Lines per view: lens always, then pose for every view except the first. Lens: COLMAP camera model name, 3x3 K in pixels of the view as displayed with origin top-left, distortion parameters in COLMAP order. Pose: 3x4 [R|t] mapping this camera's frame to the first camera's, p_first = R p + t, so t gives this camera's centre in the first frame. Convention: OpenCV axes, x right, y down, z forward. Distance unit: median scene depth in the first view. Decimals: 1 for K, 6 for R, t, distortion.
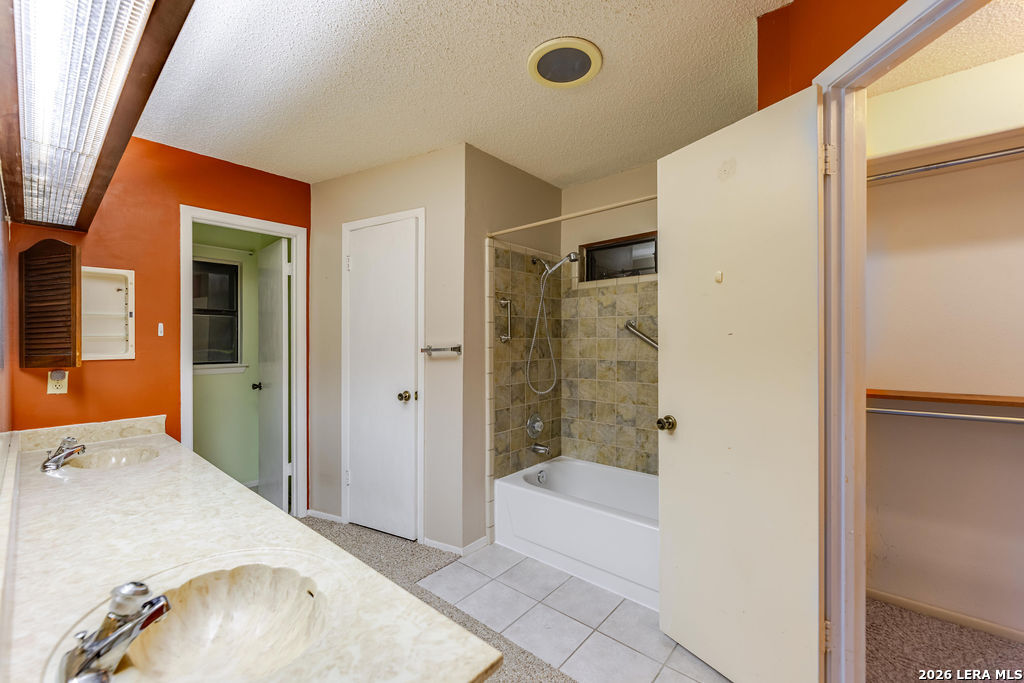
lens RADIAL K [[418.0, 0, 527.5], [0, 418.0, 351.3], [0, 0, 1]] dist [-0.001684, -0.000772]
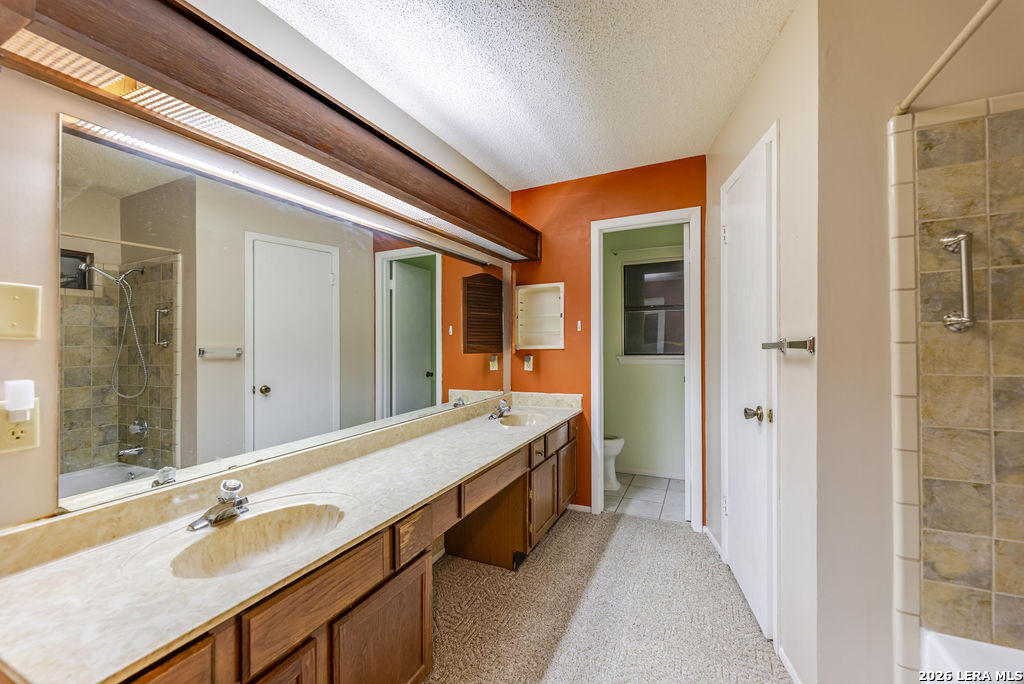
lens RADIAL K [[418.0, 0, 512.0], [0, 418.0, 333.8], [0, 0, 1]] dist [-0.001684, -0.000772]
pose [[0.243875, -0.011508, -0.969738, 0.291866], [-0.008404, 0.999867, -0.013979, -0.008852], [0.969770, 0.011559, 0.243746, 0.497600]]
